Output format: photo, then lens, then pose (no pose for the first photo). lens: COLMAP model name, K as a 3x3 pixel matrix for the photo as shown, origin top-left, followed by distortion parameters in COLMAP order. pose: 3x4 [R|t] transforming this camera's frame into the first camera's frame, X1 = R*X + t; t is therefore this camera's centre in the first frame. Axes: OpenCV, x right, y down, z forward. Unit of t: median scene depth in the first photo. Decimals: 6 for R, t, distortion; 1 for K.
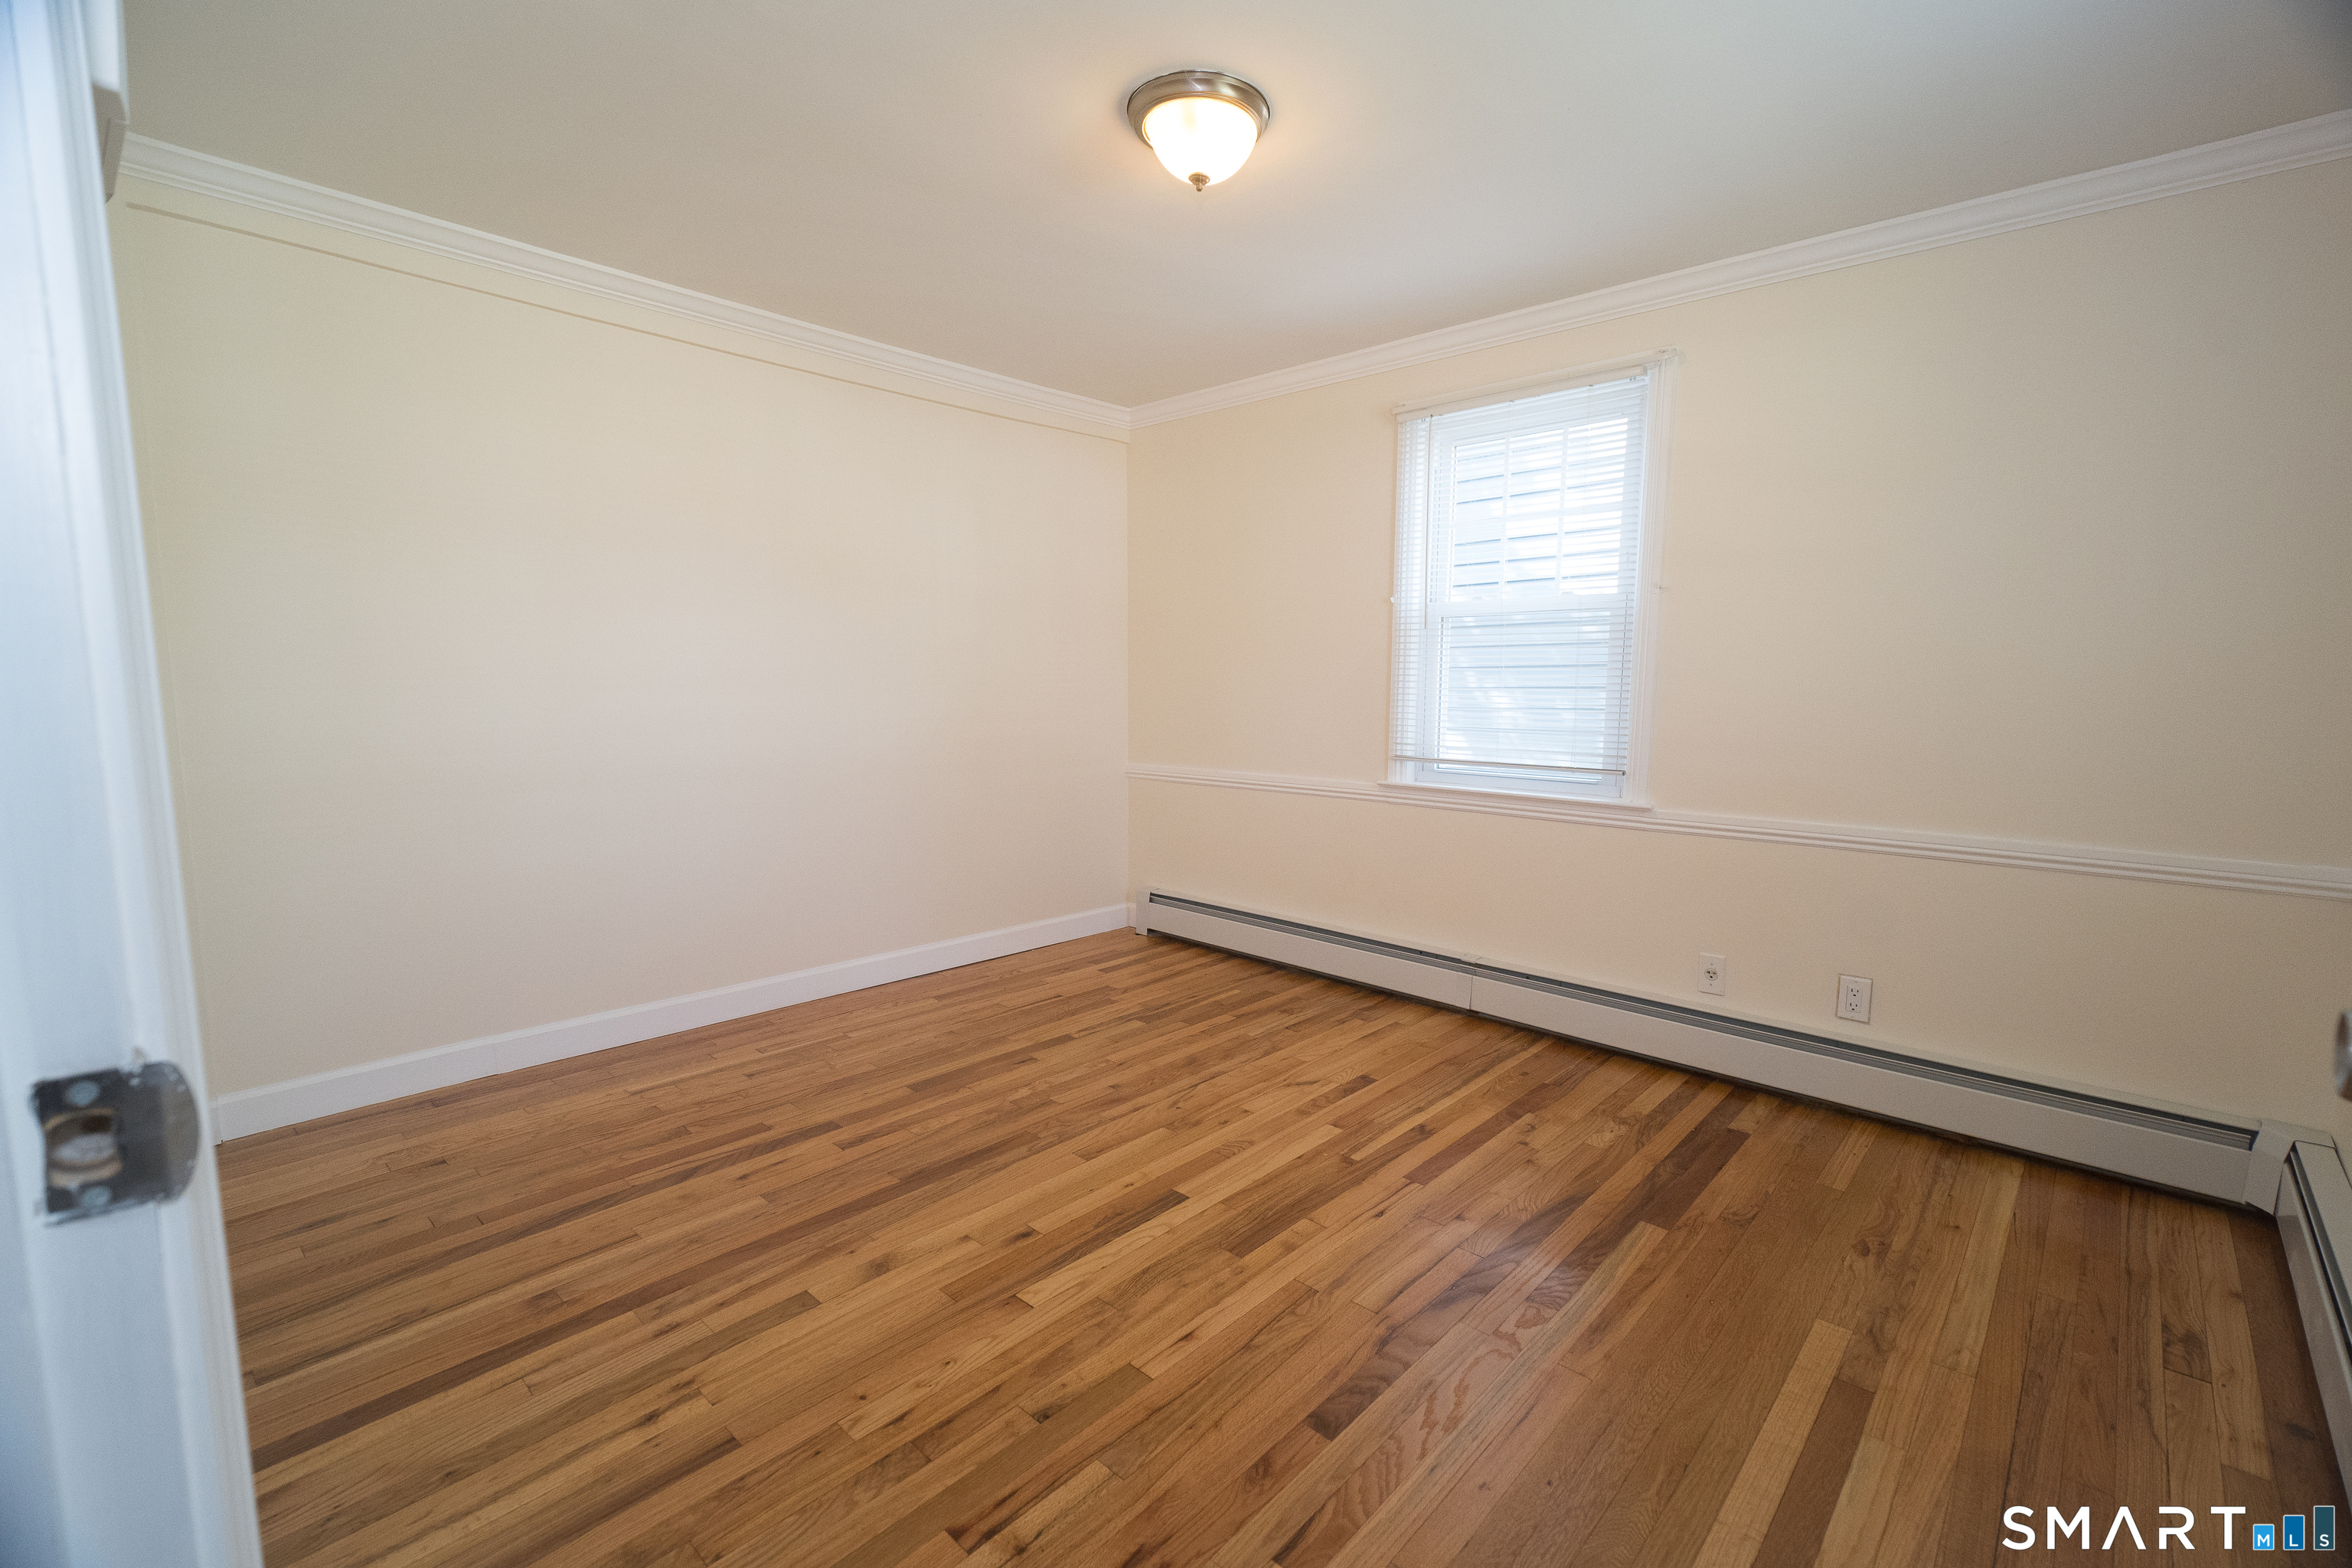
lens RADIAL K [[1014.0, 0, 1193.9], [0, 1014.0, 787.6], [0, 0, 1]] dist [0.037606, -0.019690]
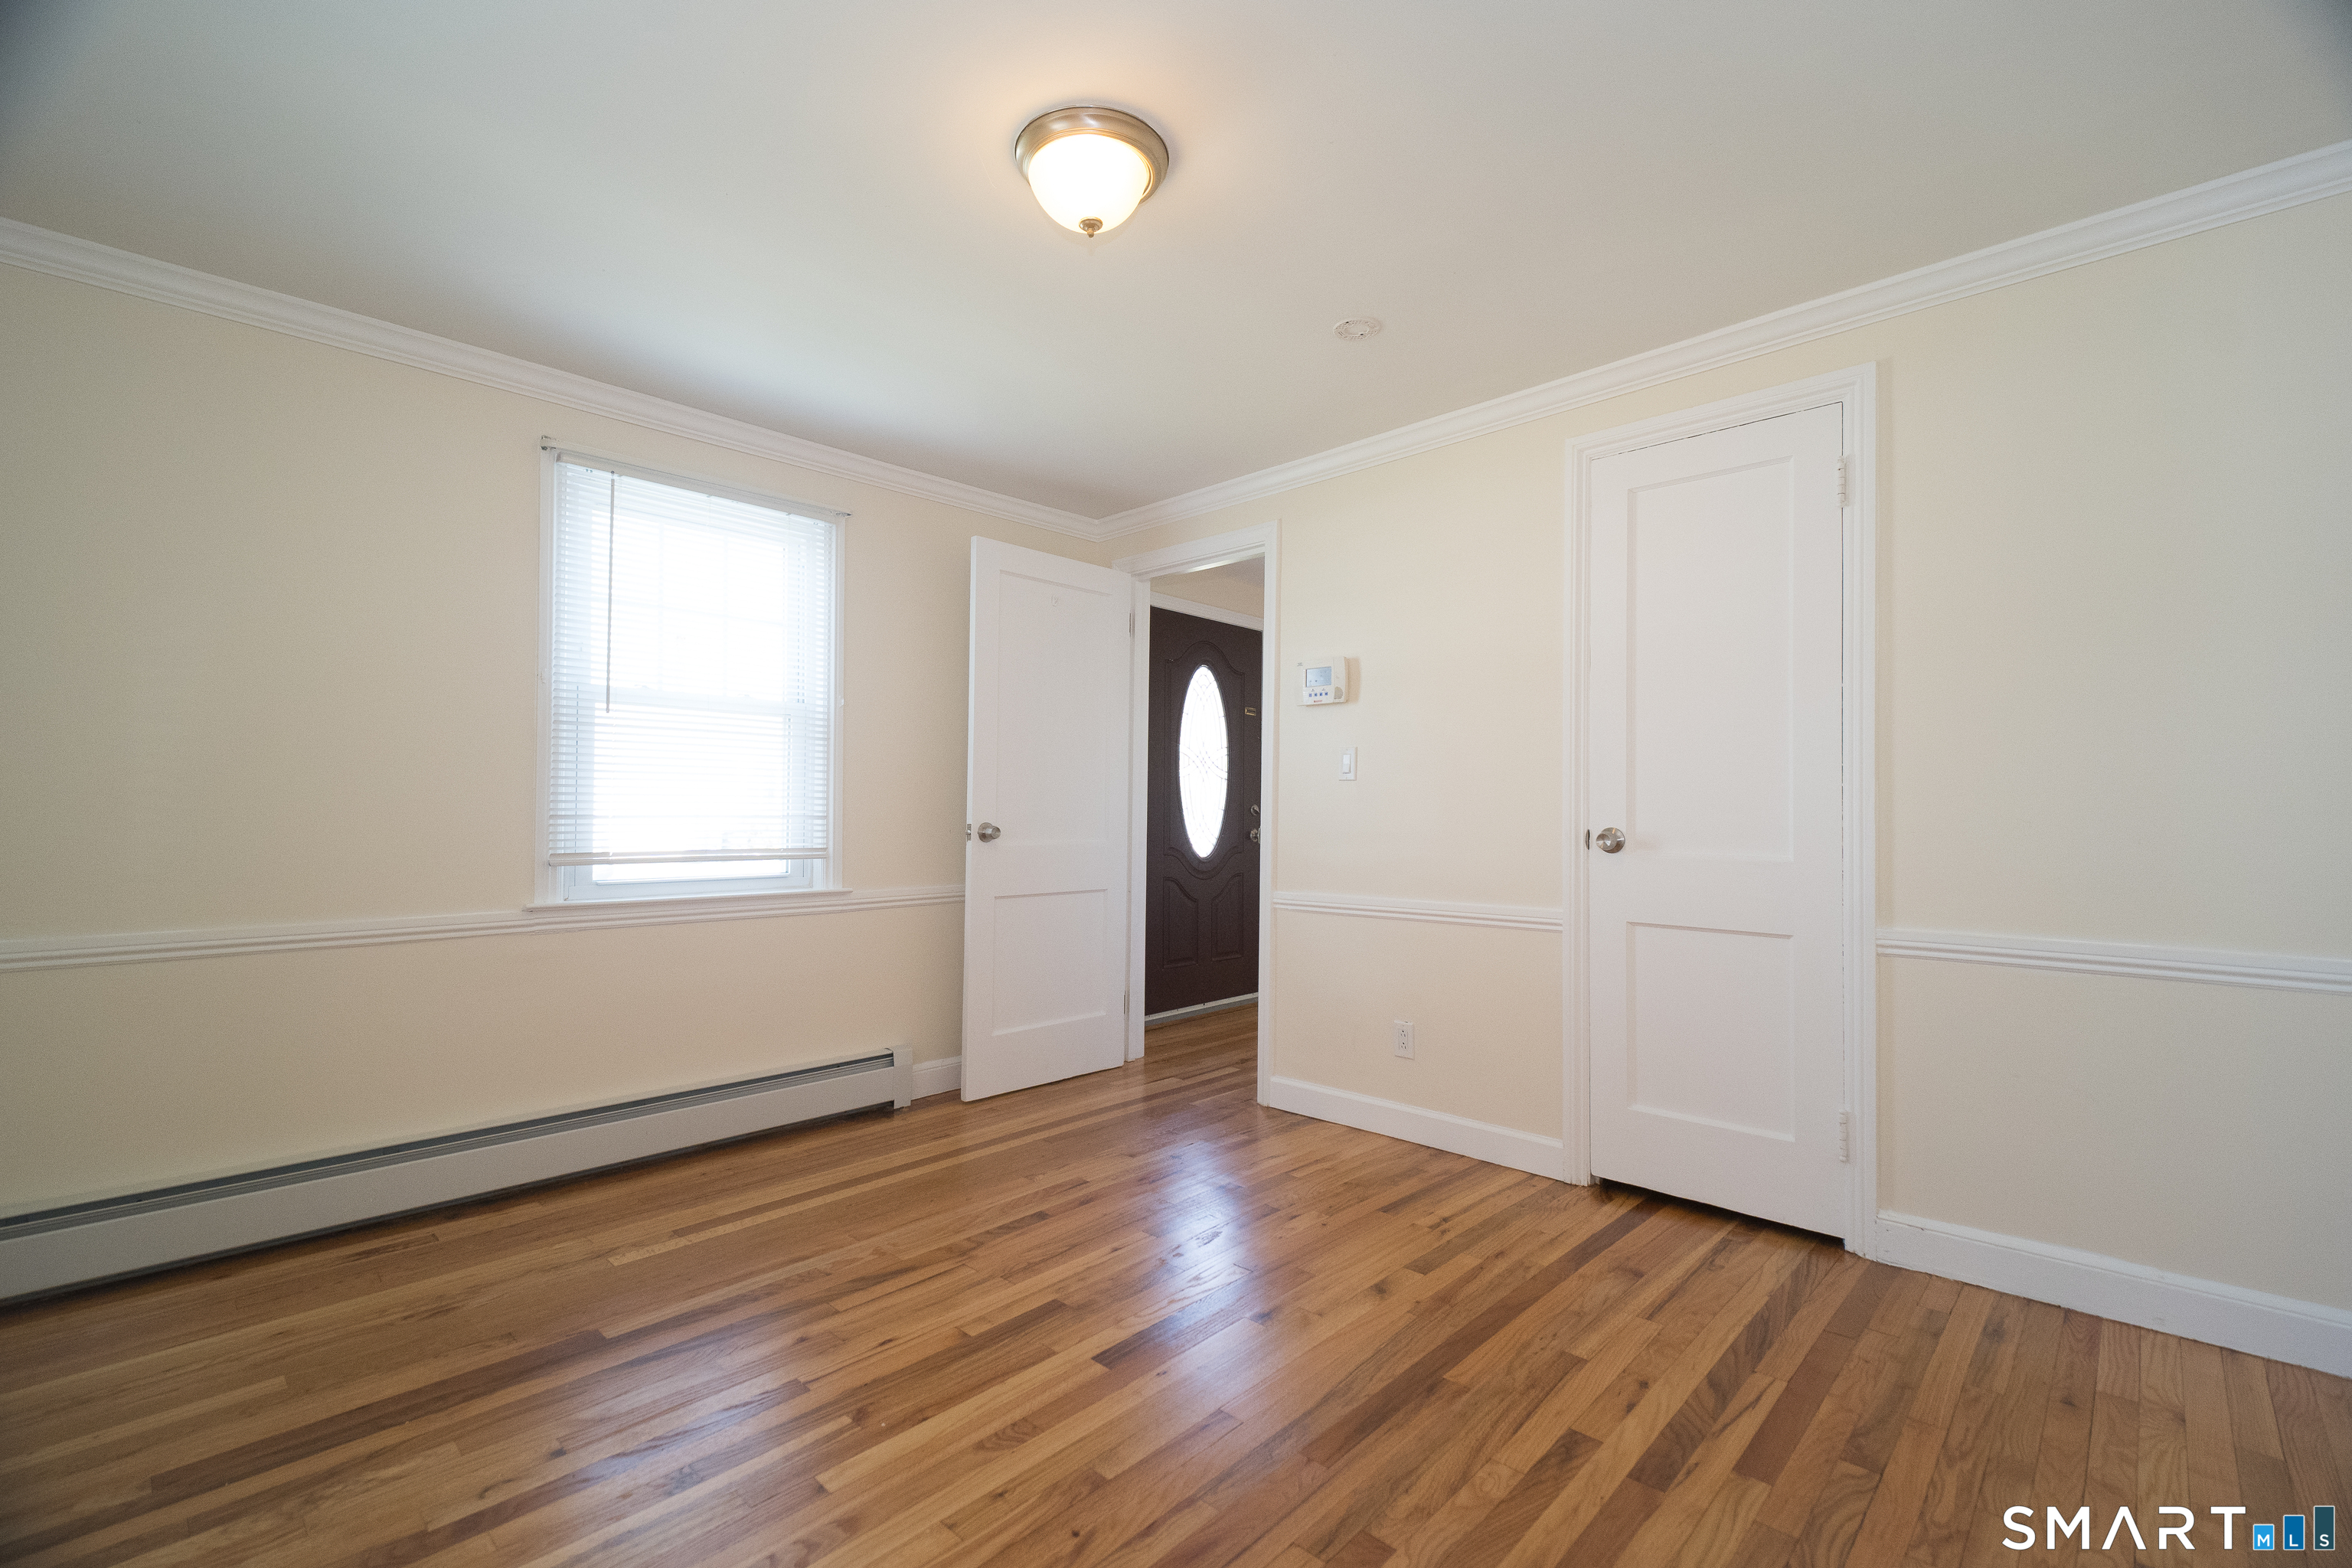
lens RADIAL K [[1014.0, 0, 1193.9], [0, 1014.0, 787.6], [0, 0, 1]] dist [0.037606, -0.019690]
pose [[-0.999872, -0.009791, 0.012639, -0.112574], [-0.008678, 0.996317, 0.085304, -0.176781], [-0.013427, 0.085183, -0.996275, 2.097835]]
